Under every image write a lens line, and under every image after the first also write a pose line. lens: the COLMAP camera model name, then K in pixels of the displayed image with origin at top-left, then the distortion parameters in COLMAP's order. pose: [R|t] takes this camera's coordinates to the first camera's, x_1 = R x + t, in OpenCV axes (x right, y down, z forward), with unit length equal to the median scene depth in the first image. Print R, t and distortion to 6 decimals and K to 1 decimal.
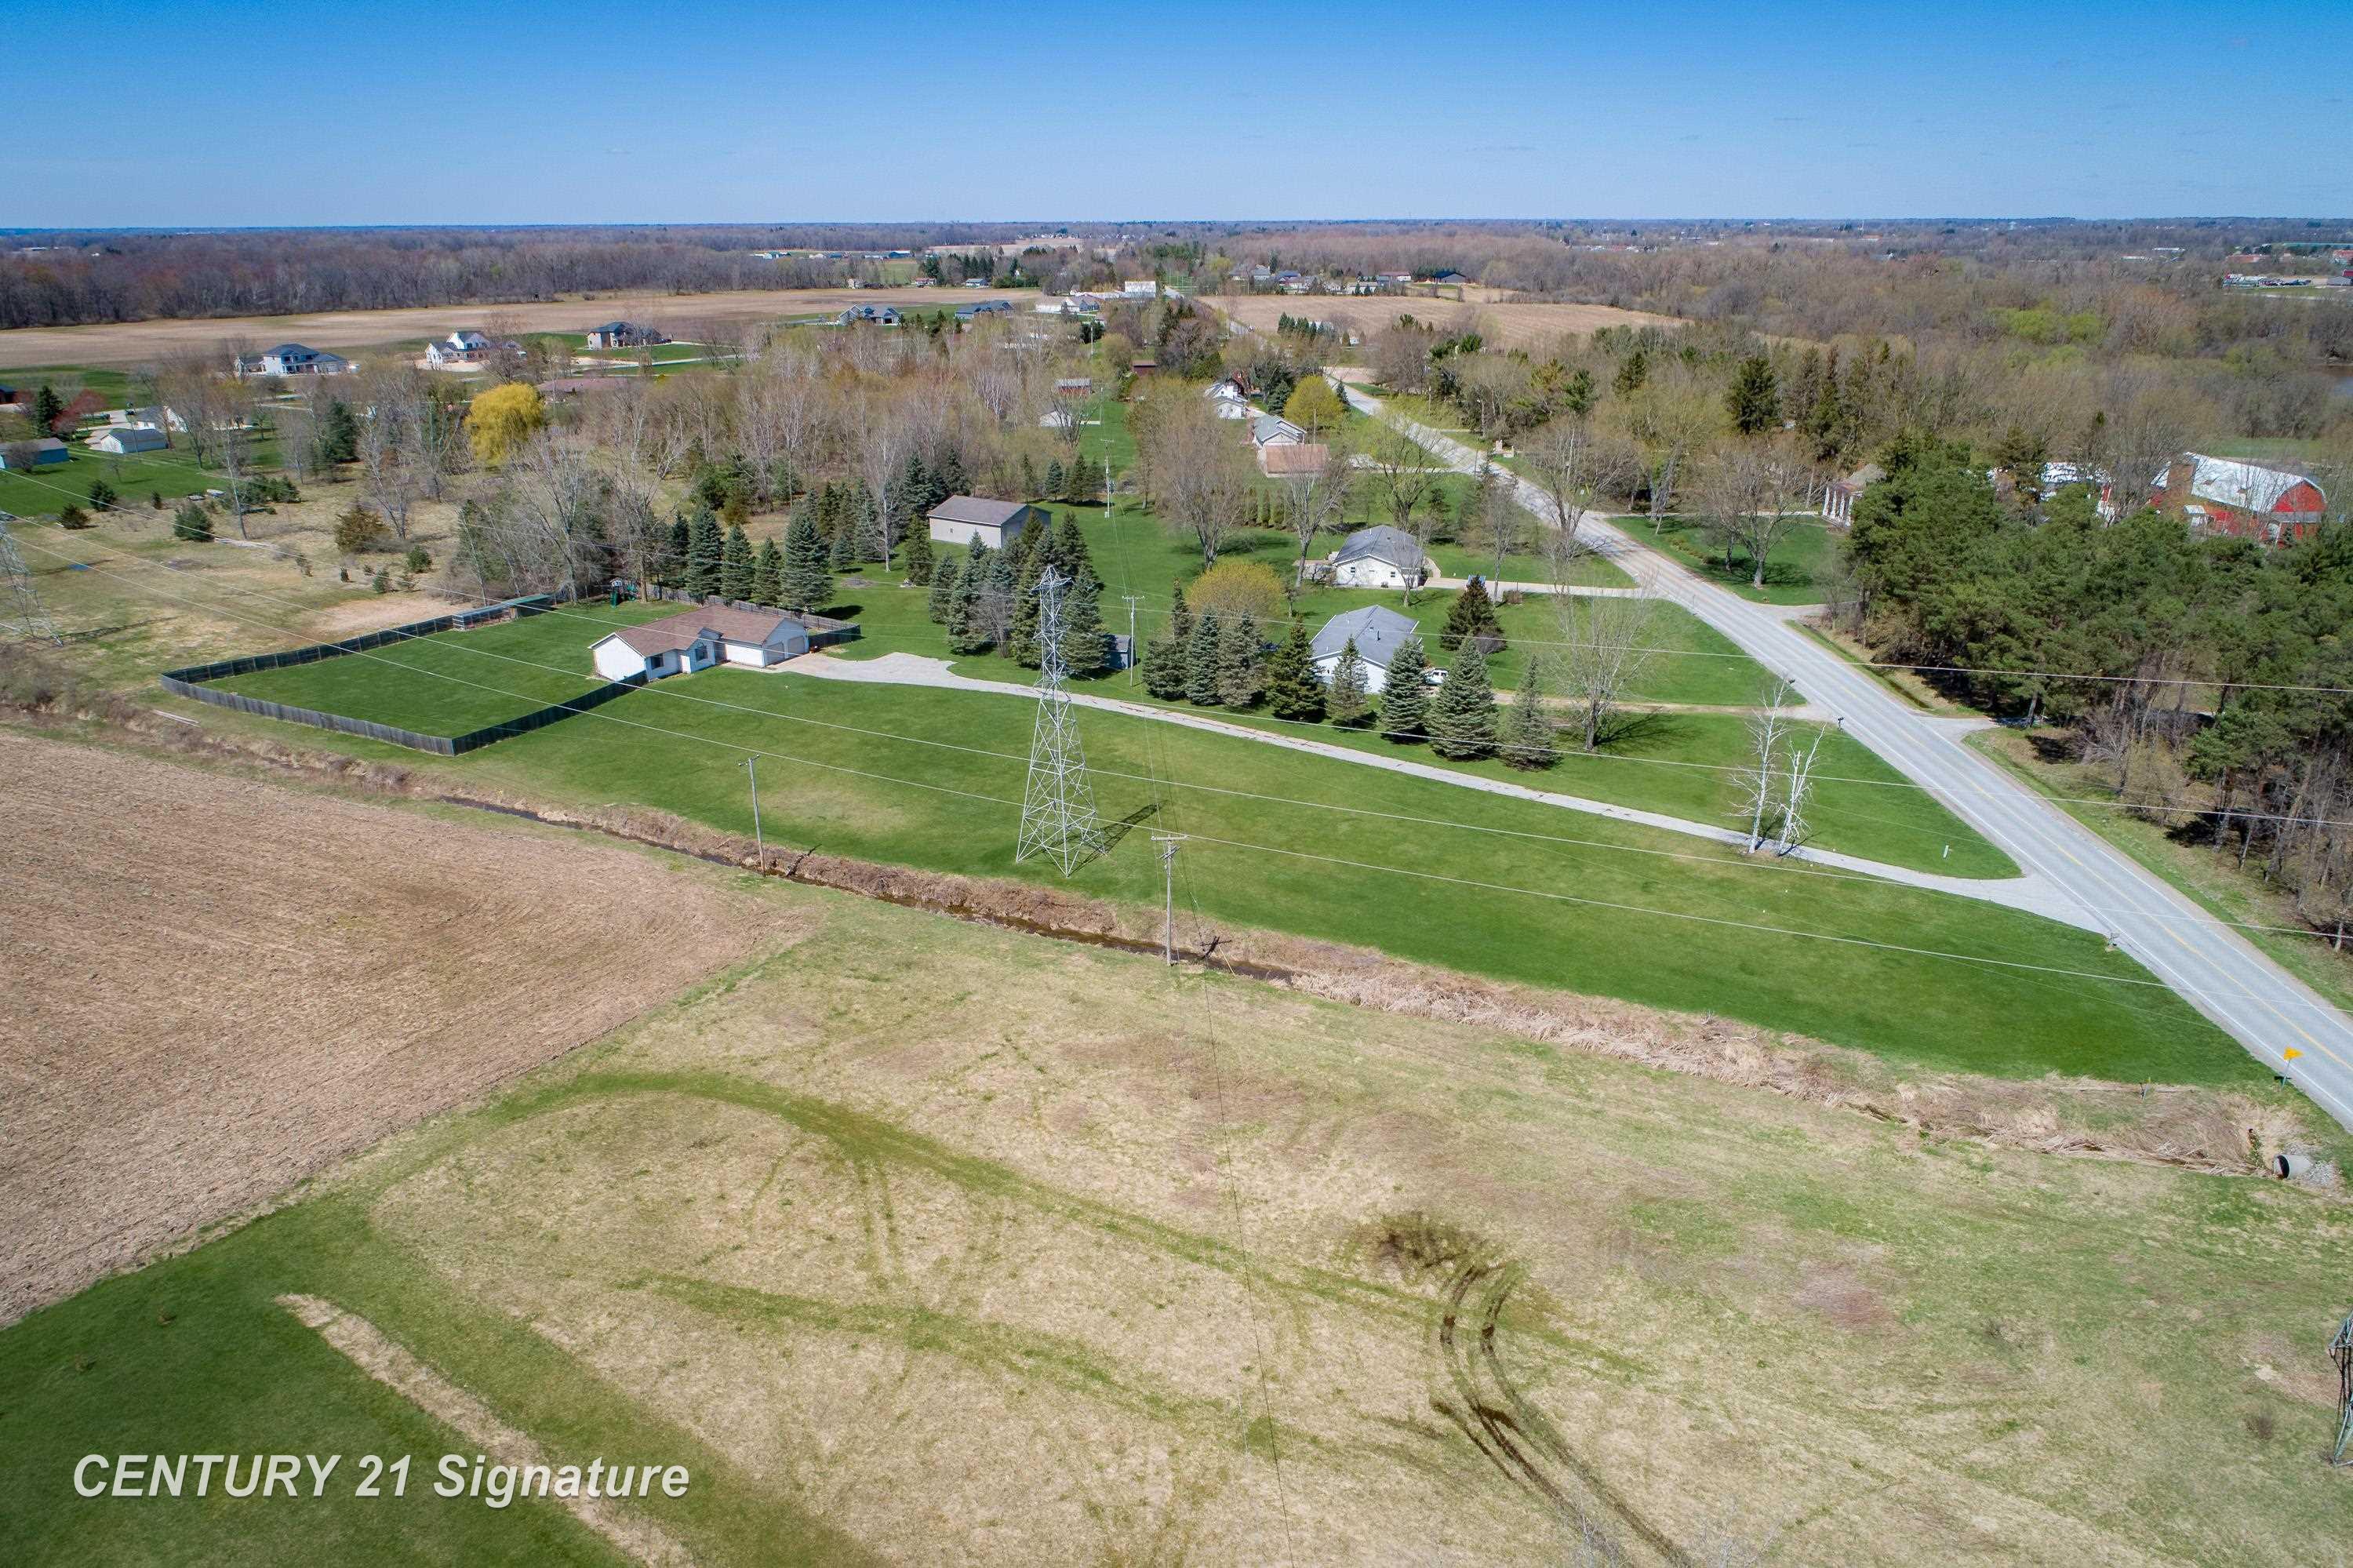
lens RADIAL K [[1588.0, 0, 1173.5], [0, 1588.0, 772.7], [0, 0, 1]] dist [-0.012721, 0.009306]
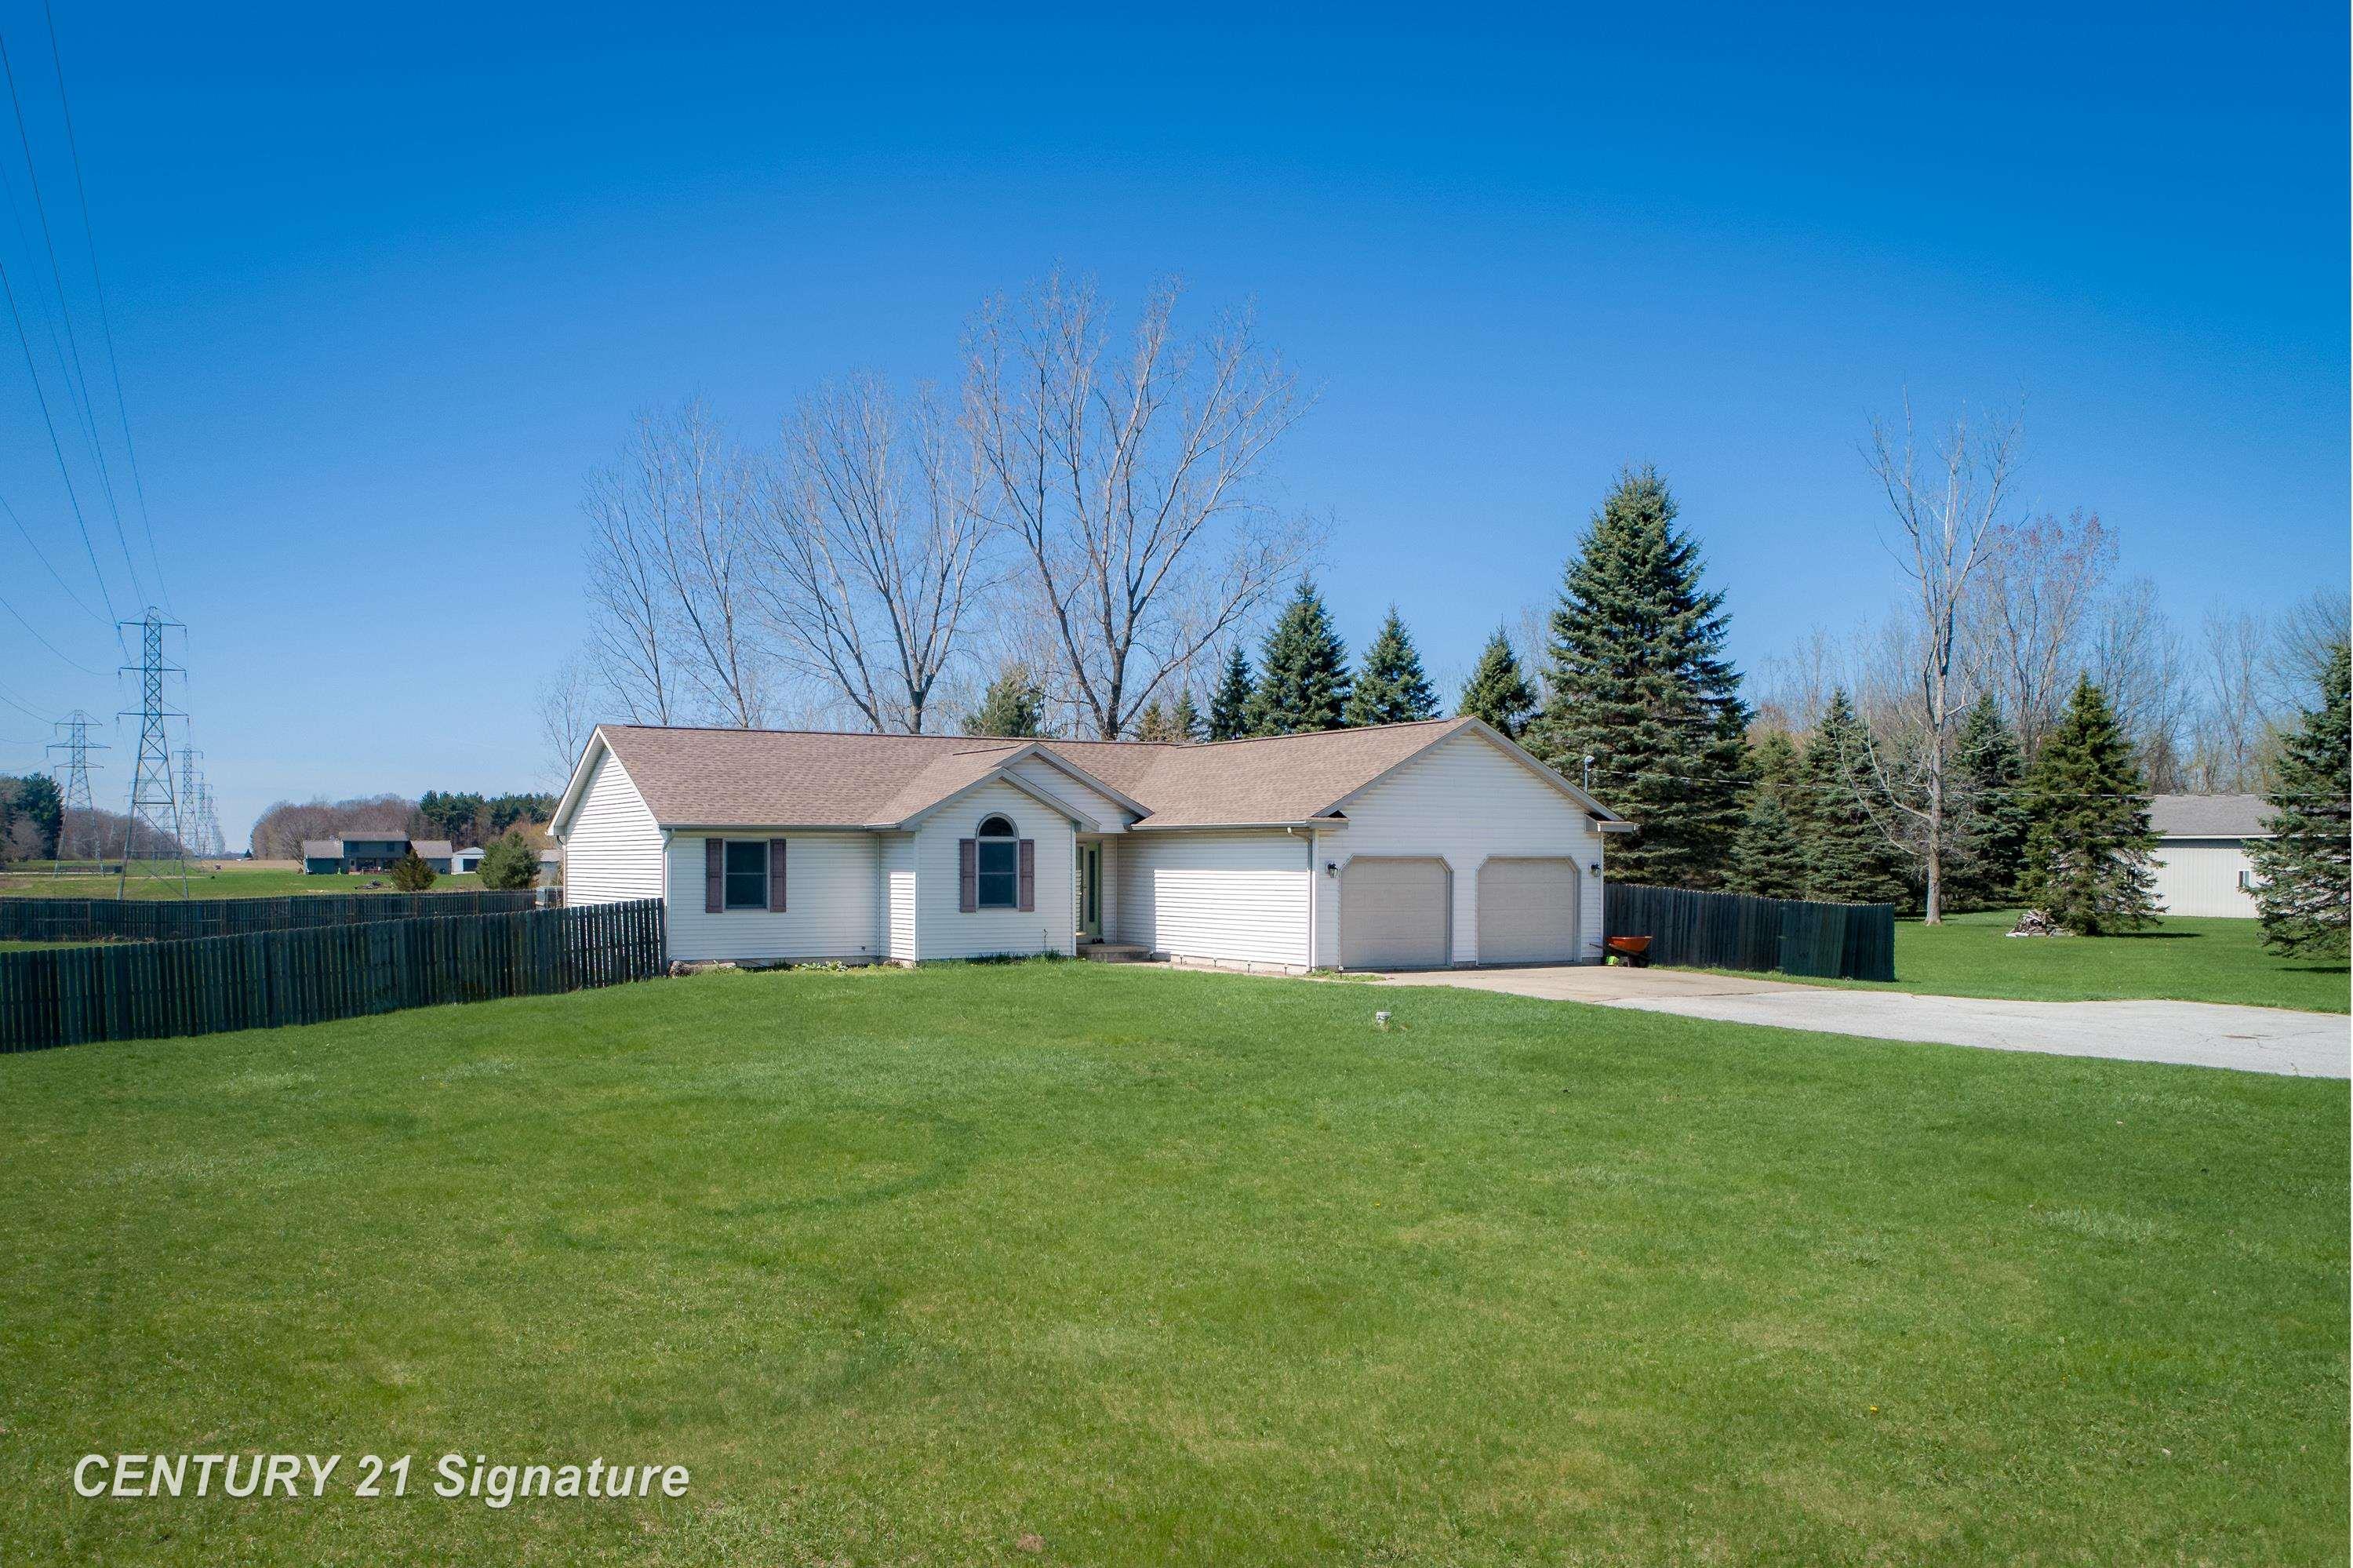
lens RADIAL K [[1851.2, 0, 977.5], [0, 1851.2, 853.0], [0, 0, 1]] dist [-0.008183, 0.000777]
pose [[0.835400, 0.003665, -0.549631, -0.138758], [-0.186292, 0.942677, -0.276866, -0.013233], [0.517110, 0.333686, 0.788195, 0.632587]]
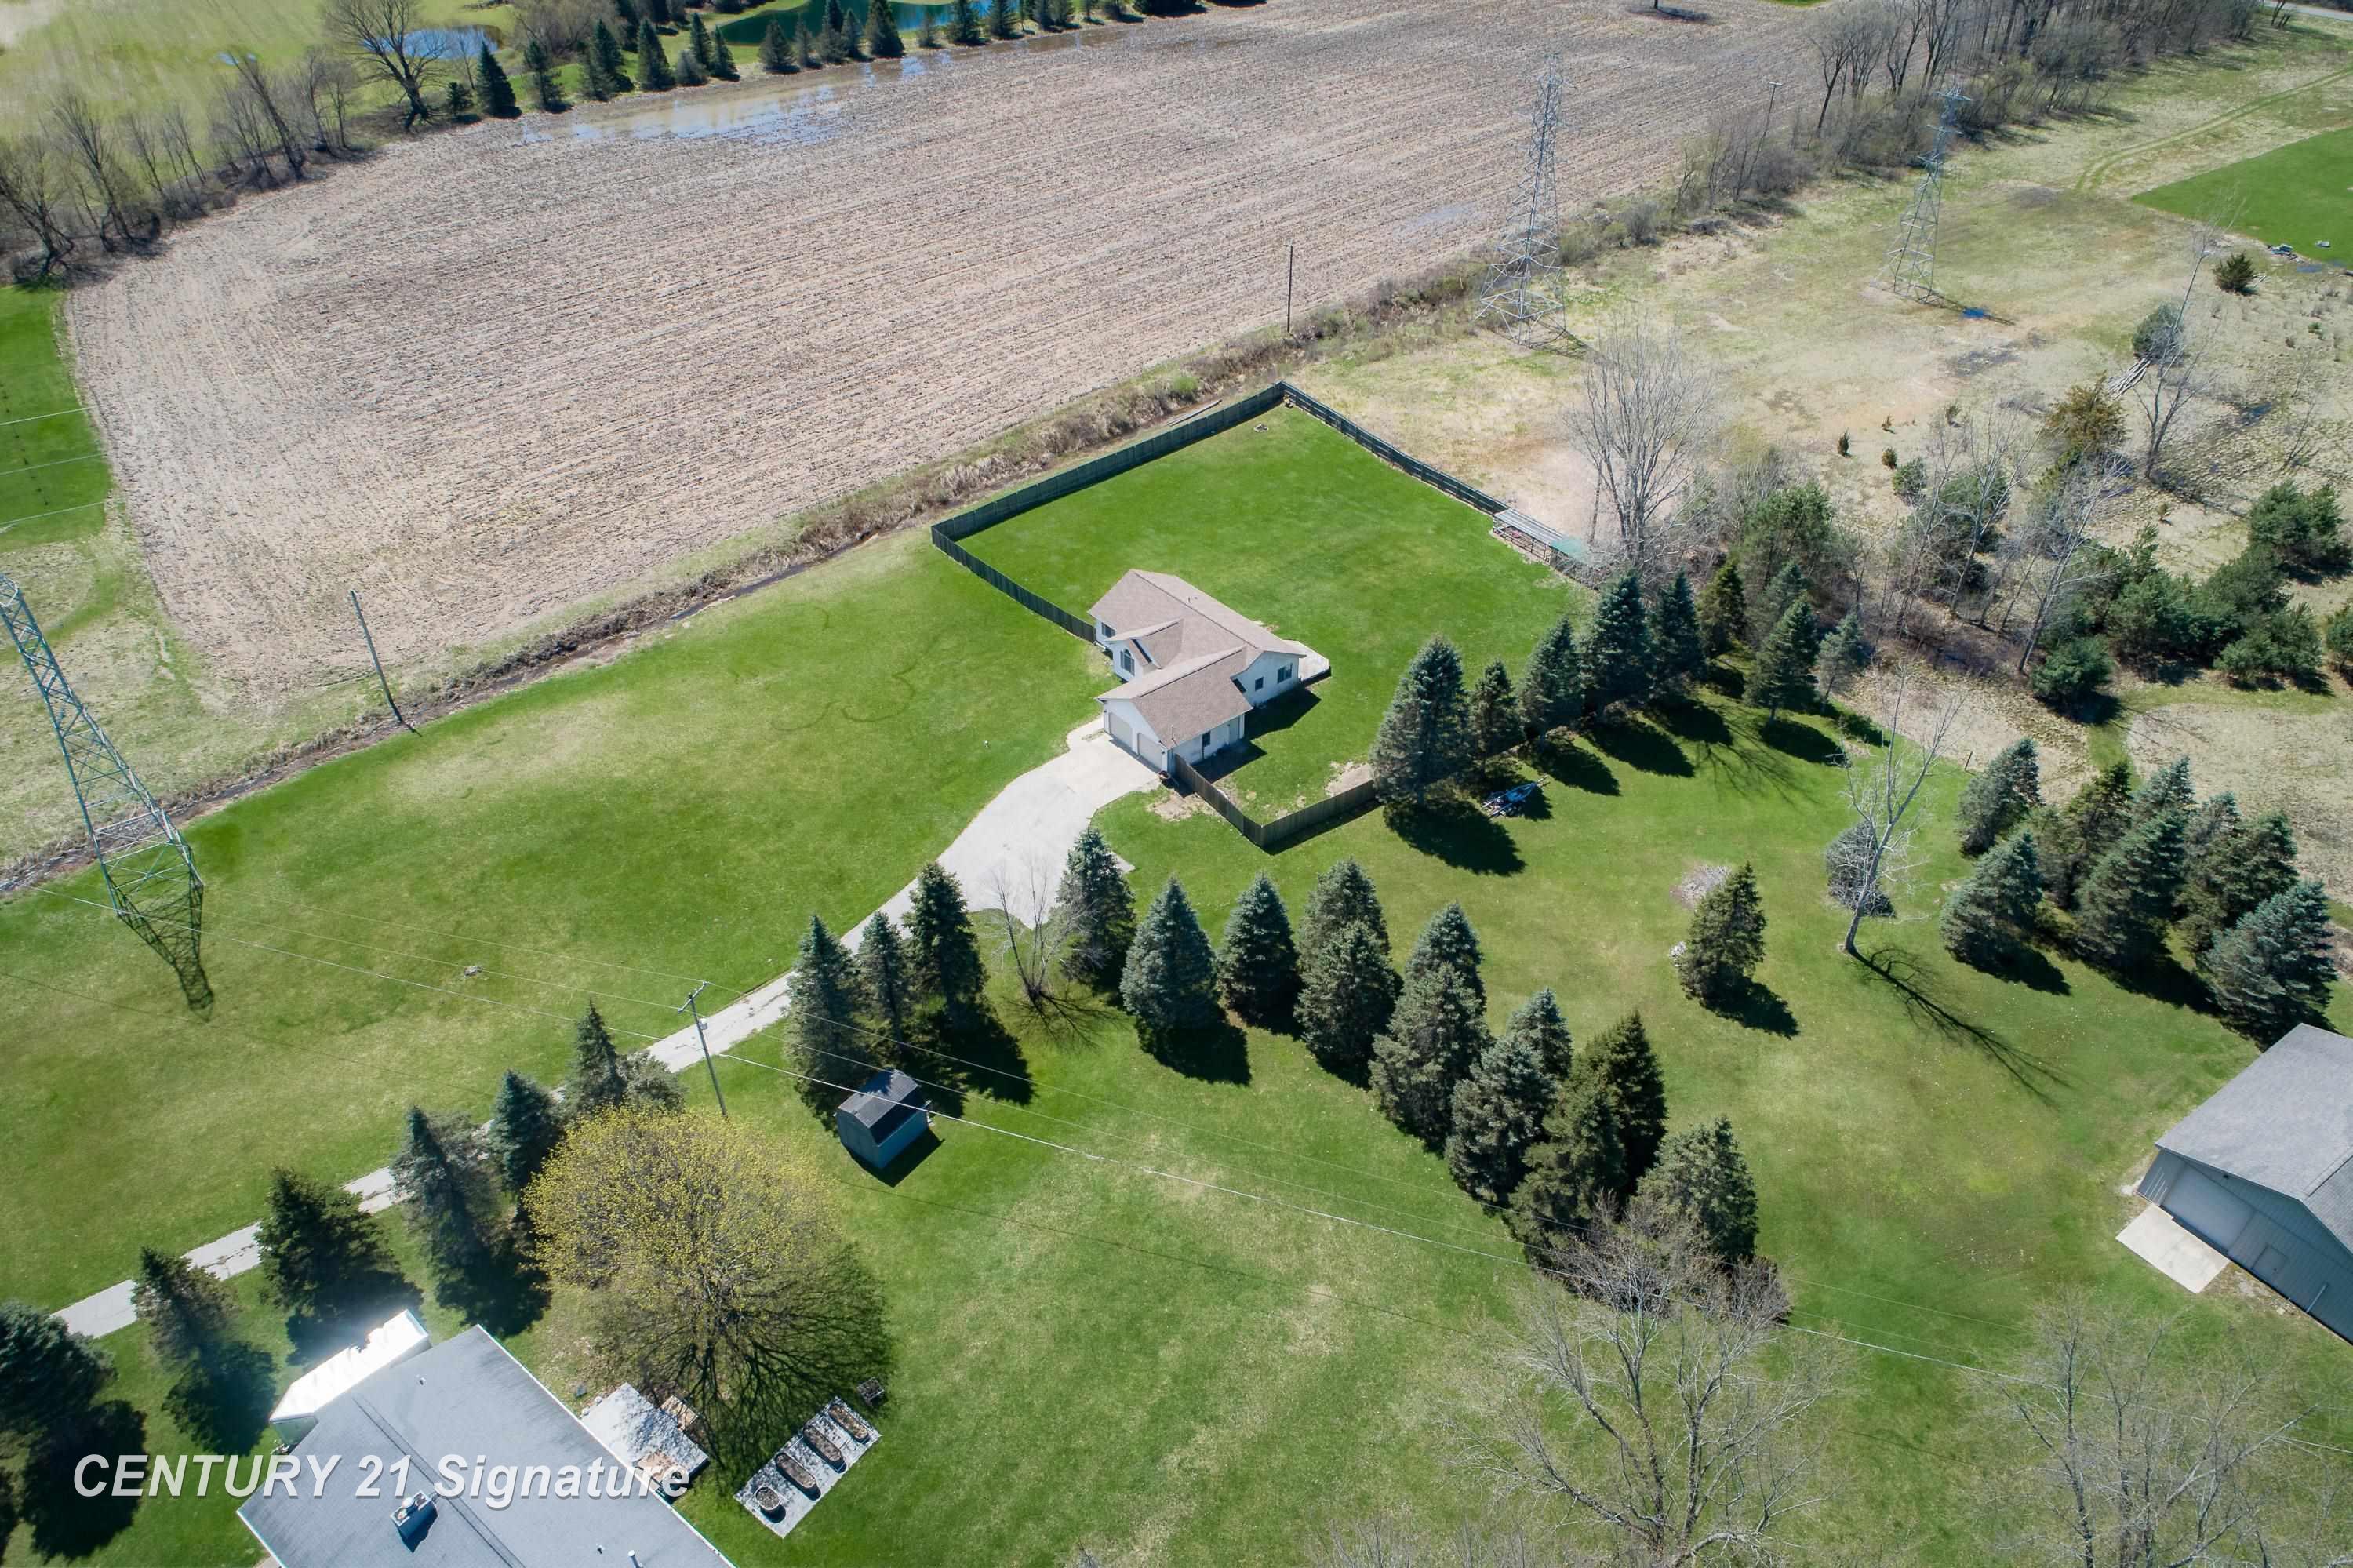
lens RADIAL K [[1575.9, 0, 1177.0], [0, 1575.9, 772.8], [0, 0, 1]] dist [-0.011948, 0.007881]
pose [[-0.347510, 0.567512, -0.746436, 0.182447], [-0.309310, 0.682111, 0.662609, -0.388328], [0.885191, 0.461144, -0.061503, 0.828156]]
